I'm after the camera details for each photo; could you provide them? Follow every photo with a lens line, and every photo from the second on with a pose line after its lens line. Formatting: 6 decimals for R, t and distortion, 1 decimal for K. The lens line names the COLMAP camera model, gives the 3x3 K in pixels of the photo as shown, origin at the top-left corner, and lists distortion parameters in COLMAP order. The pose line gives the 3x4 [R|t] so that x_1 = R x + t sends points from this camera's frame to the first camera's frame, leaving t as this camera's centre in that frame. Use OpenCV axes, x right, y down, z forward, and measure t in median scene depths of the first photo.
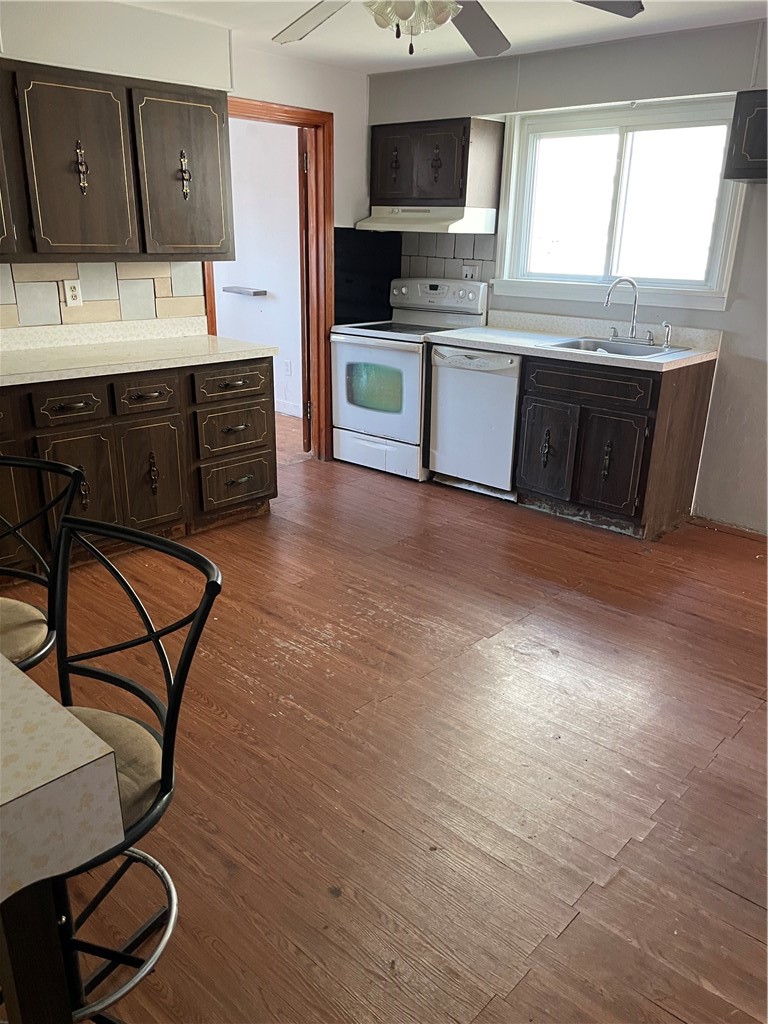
lens RADIAL K [[778.4, 0, 380.3], [0, 778.4, 513.9], [0, 0, 1]] dist [0.102874, -0.123376]
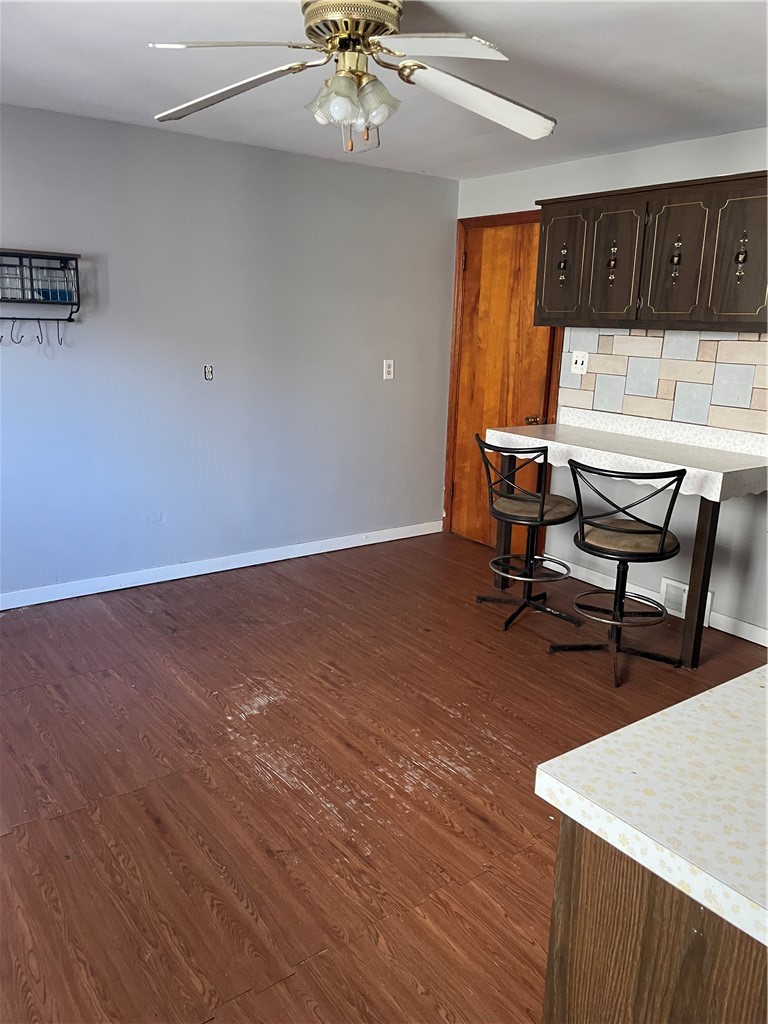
lens RADIAL K [[778.4, 0, 380.3], [0, 778.4, 513.9], [0, 0, 1]] dist [0.102874, -0.123376]
pose [[-0.982860, -0.087236, 0.162405, -0.105169], [0.016910, 0.834578, 0.550630, -0.400346], [-0.183574, 0.543938, -0.818799, 1.099528]]
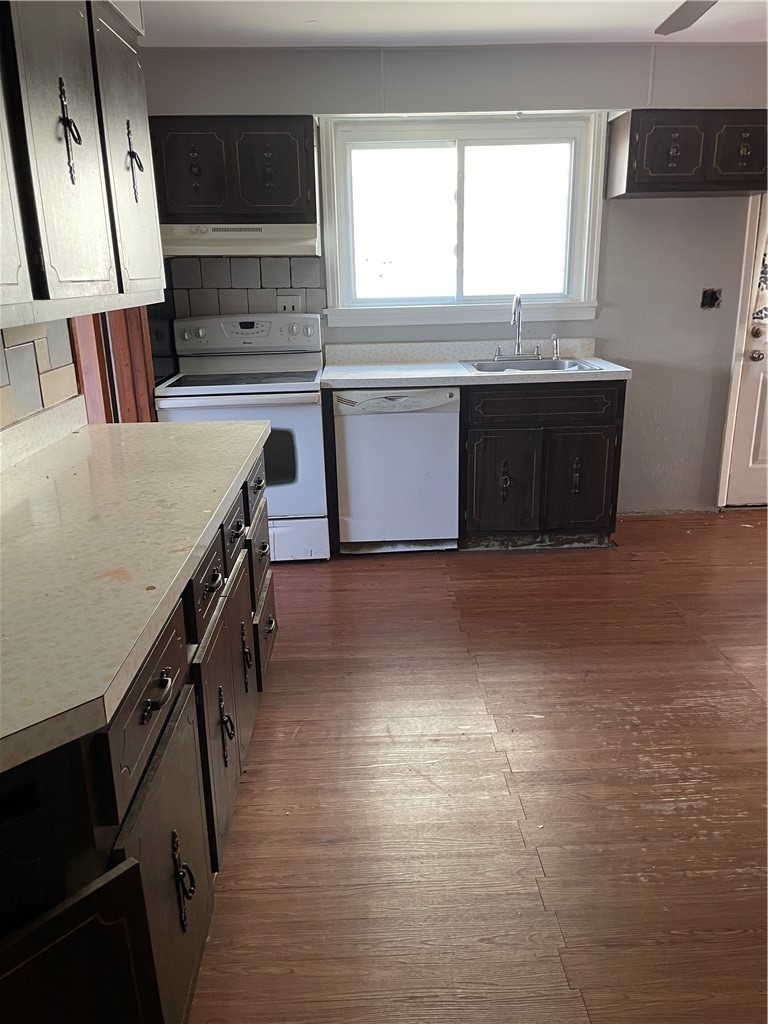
lens RADIAL K [[778.4, 0, 380.3], [0, 778.4, 513.9], [0, 0, 1]] dist [0.102874, -0.123376]
pose [[0.708450, -0.243303, 0.662497, -0.494849], [0.271310, 0.960454, 0.062600, -0.140650], [-0.651528, 0.135393, 0.746445, 0.409444]]
